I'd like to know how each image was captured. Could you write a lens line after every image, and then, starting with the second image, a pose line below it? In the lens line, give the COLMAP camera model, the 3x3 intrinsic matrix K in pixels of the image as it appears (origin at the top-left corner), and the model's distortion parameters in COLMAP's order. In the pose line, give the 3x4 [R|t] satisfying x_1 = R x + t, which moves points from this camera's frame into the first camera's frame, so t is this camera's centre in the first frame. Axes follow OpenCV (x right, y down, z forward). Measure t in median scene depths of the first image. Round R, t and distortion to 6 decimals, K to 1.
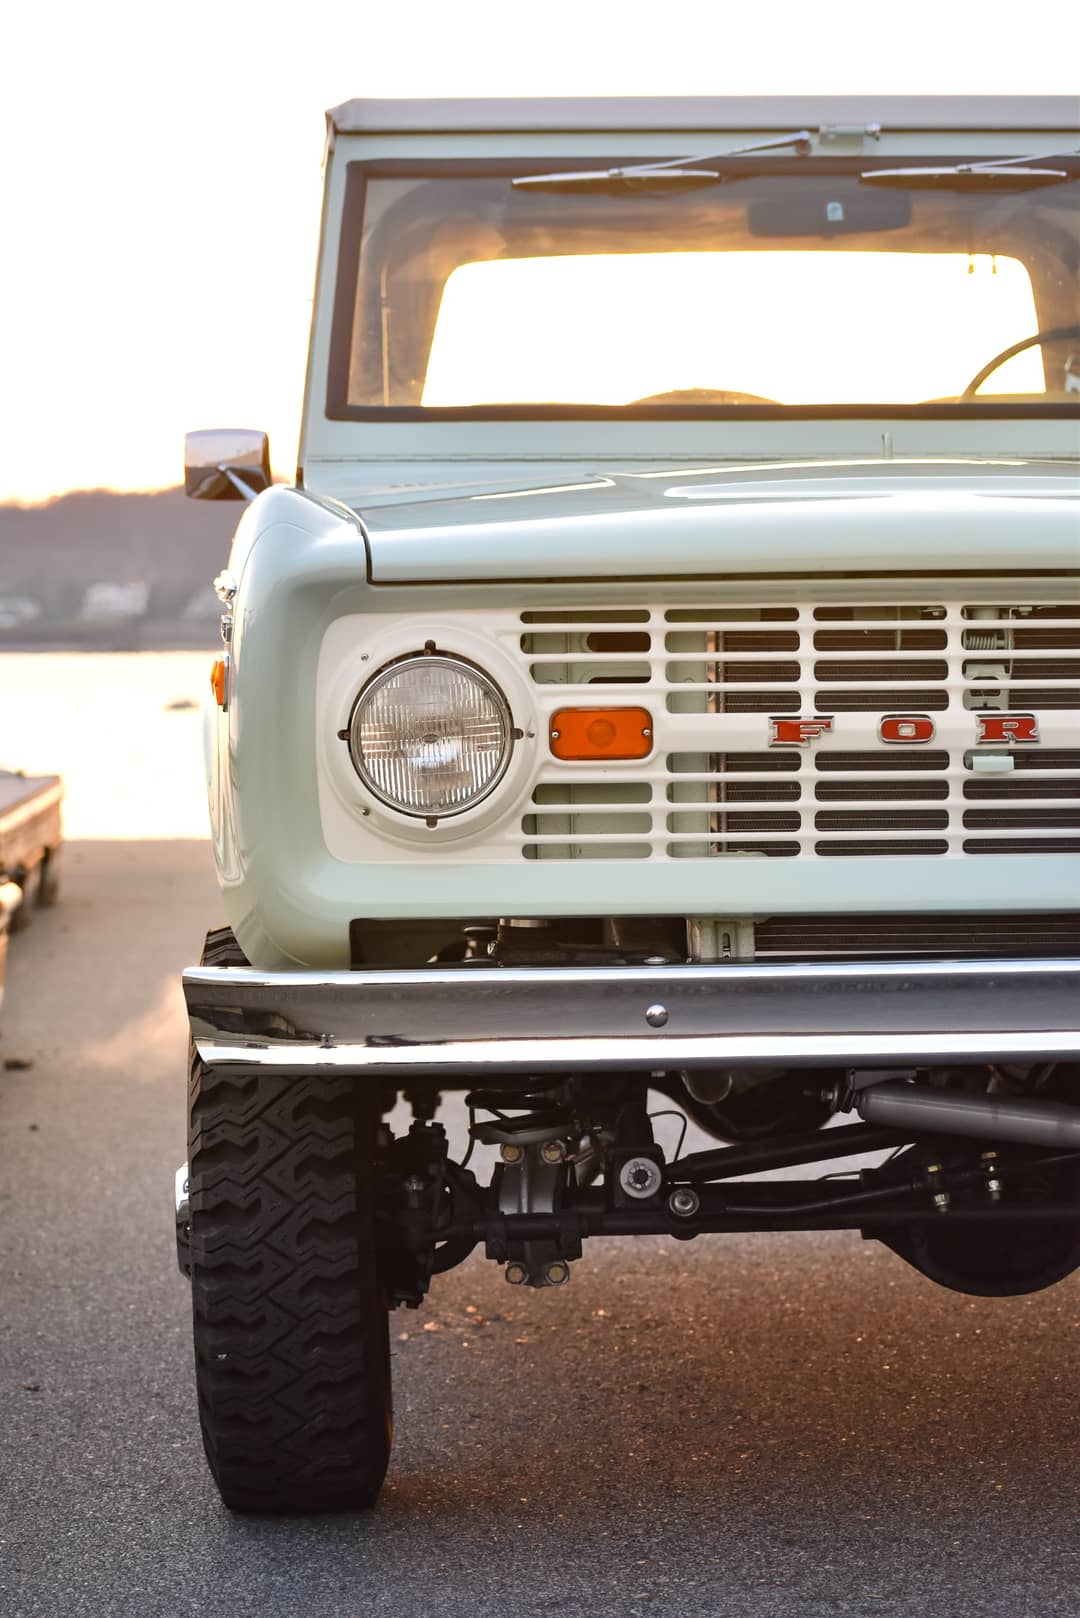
lens RADIAL K [[6198.4, 0, 754.6], [0, 6198.4, 749.4], [0, 0, 1]] dist [0.265021, 0.000000]
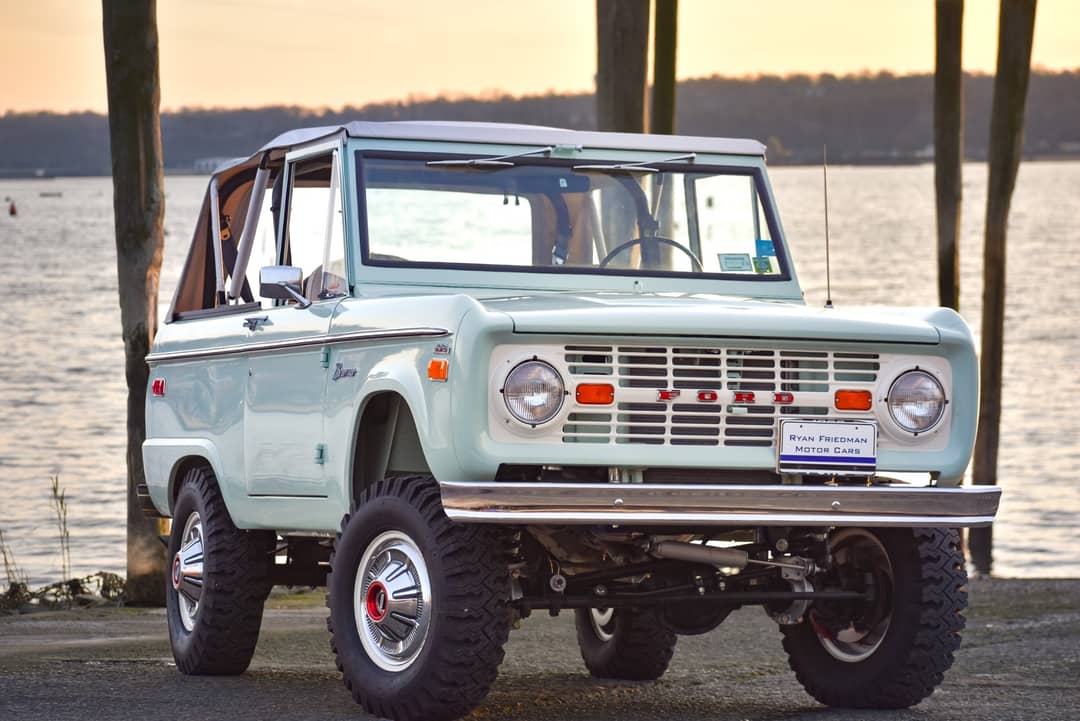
lens RADIAL K [[4137.4, 0, 545.3], [0, 4137.4, 361.9], [0, 0, 1]] dist [0.265021, 0.000000]
pose [[0.970596, 0.035173, 0.238129, -0.453103], [-0.030314, 0.999251, -0.024036, 0.025974], [-0.238796, 0.016111, 0.970936, -0.662923]]
